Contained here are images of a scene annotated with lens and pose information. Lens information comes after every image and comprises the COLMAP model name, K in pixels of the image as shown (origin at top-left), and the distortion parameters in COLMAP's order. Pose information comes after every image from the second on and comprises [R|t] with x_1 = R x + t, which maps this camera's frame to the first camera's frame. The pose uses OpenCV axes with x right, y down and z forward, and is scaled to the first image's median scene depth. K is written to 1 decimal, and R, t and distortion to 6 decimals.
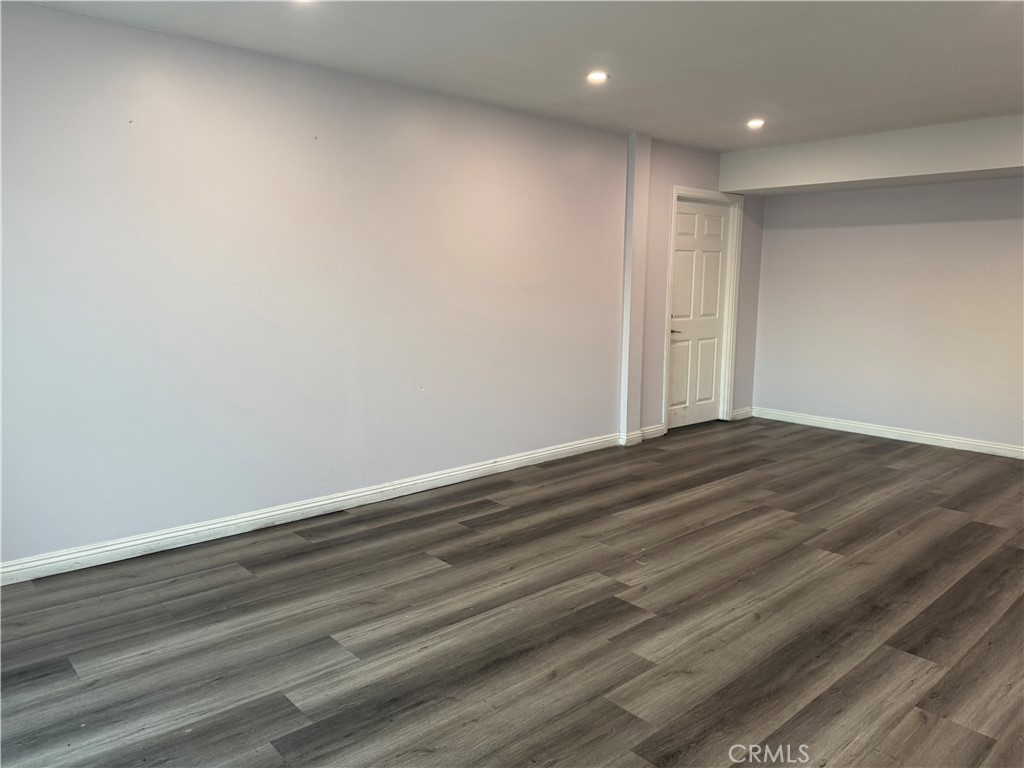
lens RADIAL K [[725.1, 0, 504.8], [0, 725.1, 388.1], [0, 0, 1]] dist [0.130160, -0.186732]
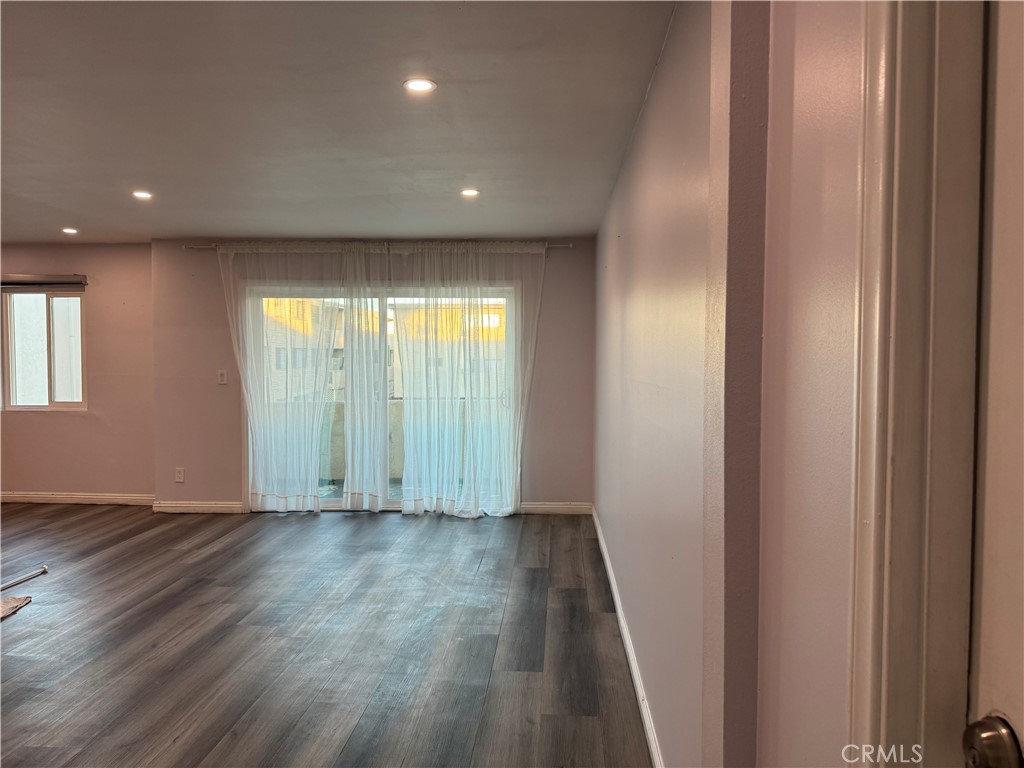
lens RADIAL K [[725.1, 0, 504.8], [0, 725.1, 388.1], [0, 0, 1]] dist [0.130160, -0.186732]
pose [[-0.725284, 0.021848, -0.688103, 0.659953], [-0.107950, 0.983524, 0.145011, -0.298947], [0.679933, 0.179455, -0.710976, 1.911209]]
